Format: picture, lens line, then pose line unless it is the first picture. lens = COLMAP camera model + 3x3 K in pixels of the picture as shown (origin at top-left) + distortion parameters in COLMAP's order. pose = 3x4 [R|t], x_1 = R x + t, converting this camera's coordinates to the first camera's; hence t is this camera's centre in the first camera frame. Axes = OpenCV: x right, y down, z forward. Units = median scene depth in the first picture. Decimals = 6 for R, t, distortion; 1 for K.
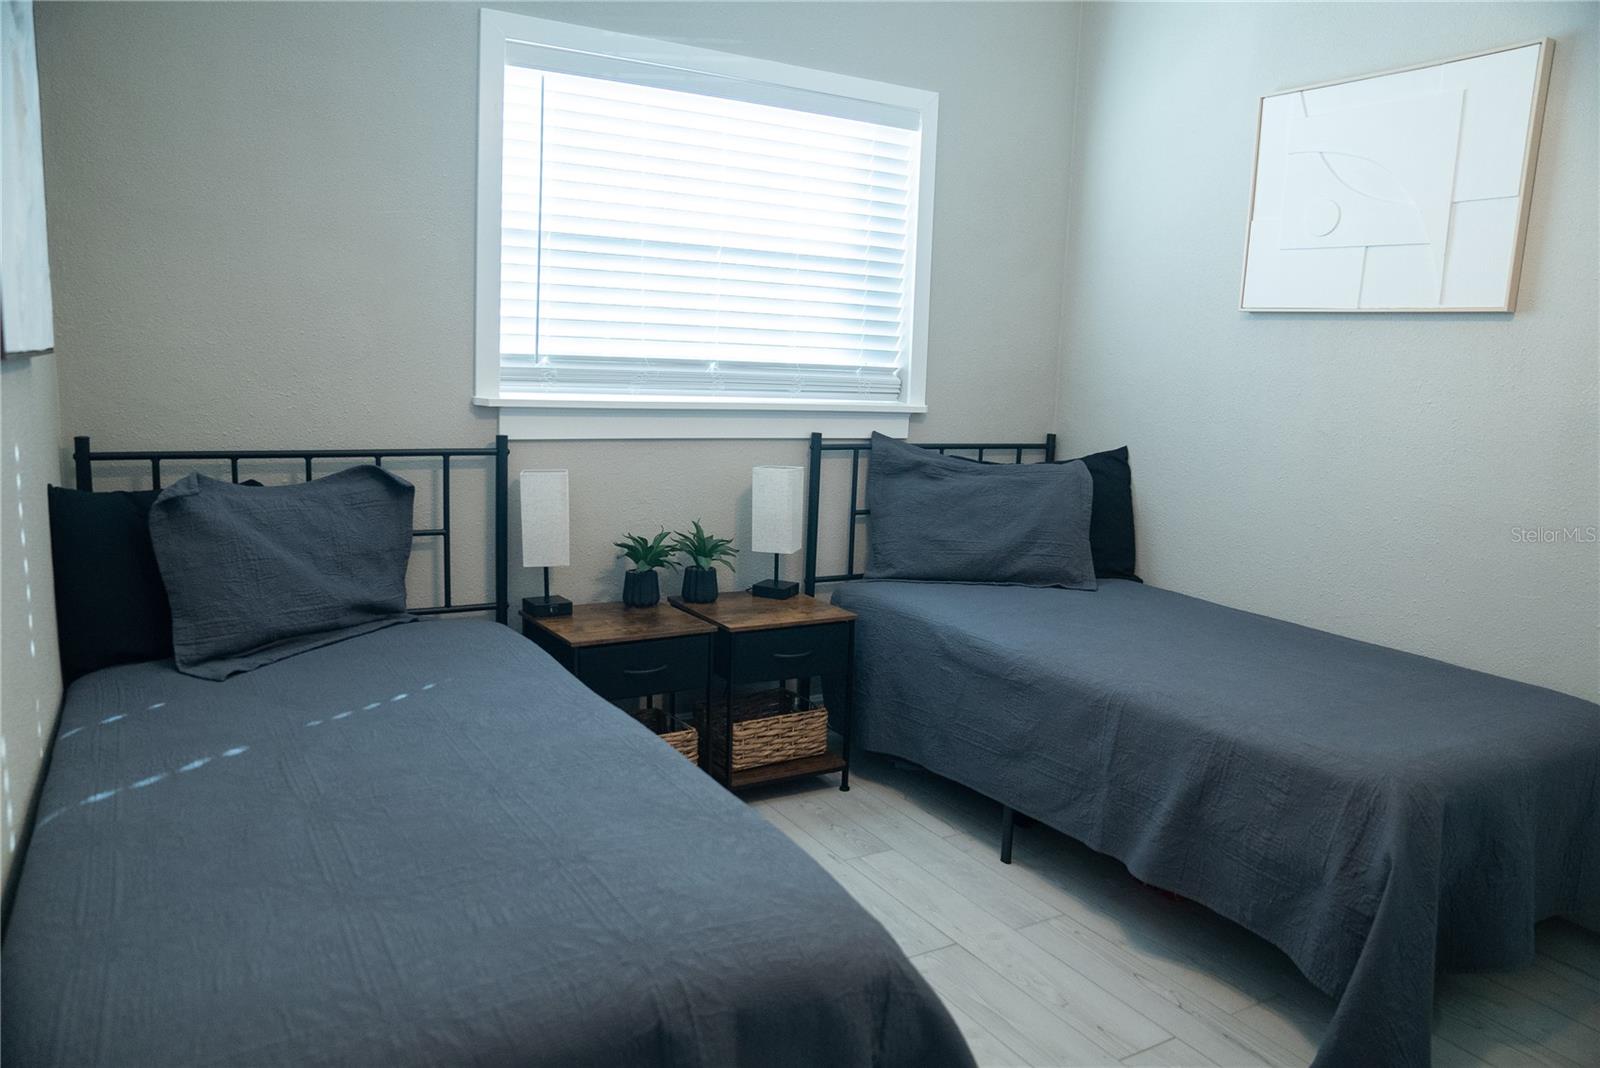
lens RADIAL K [[1143.0, 0, 803.8], [0, 1143.0, 485.7], [0, 0, 1]] dist [-0.004351, -0.001458]
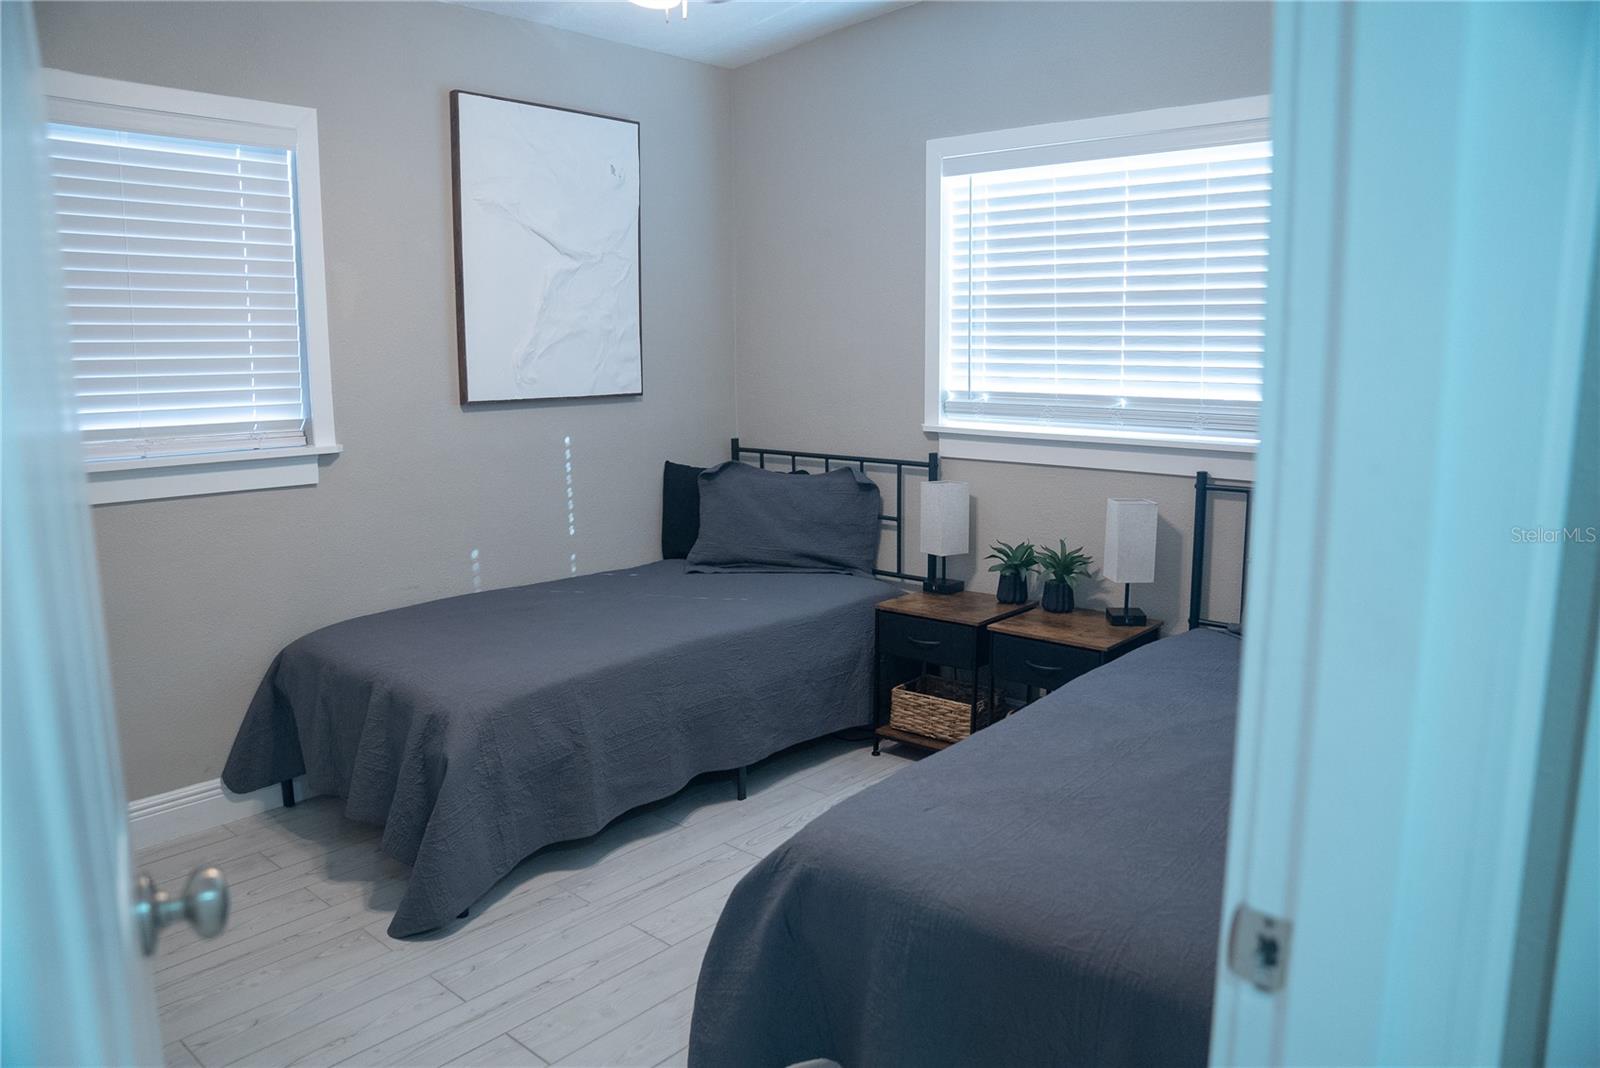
lens RADIAL K [[1101.4, 0, 798.3], [0, 1101.4, 529.2], [0, 0, 1]] dist [-0.131096, 0.095219]
pose [[0.313469, 0.105971, -0.943667, 0.896098], [-0.106301, 0.991424, 0.076022, -0.036023], [0.943630, 0.076482, 0.322045, 0.445605]]
